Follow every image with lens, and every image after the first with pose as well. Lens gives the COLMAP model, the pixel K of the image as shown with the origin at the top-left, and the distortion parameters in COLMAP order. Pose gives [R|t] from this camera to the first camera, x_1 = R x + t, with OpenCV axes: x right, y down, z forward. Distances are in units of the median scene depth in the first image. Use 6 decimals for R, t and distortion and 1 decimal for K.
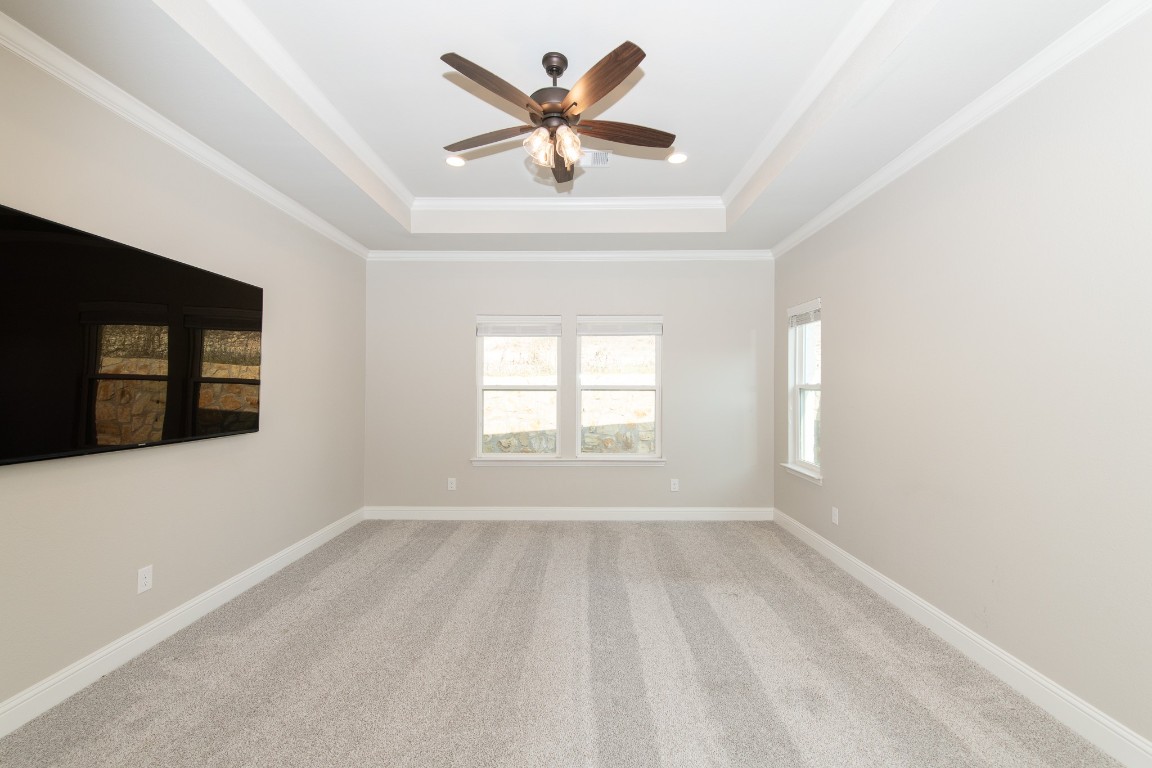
lens RADIAL K [[471.6, 0, 582.0], [0, 471.6, 385.8], [0, 0, 1]] dist [0.001201, 0.000233]
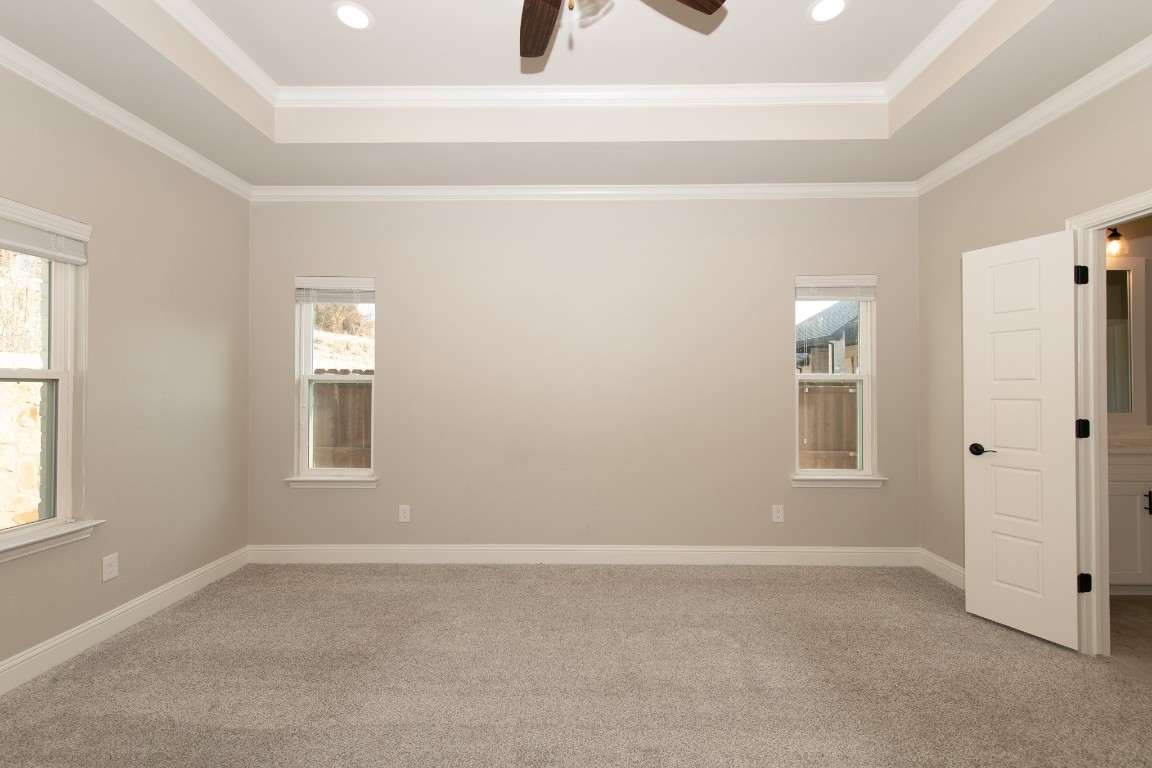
lens RADIAL K [[471.6, 0, 582.0], [0, 471.6, 385.8], [0, 0, 1]] dist [0.001201, 0.000233]
pose [[-0.000528, 0.002628, 0.999996, -0.369234], [-0.006262, 0.999977, -0.002631, 0.015746], [-0.999980, -0.006263, -0.000512, 0.575656]]
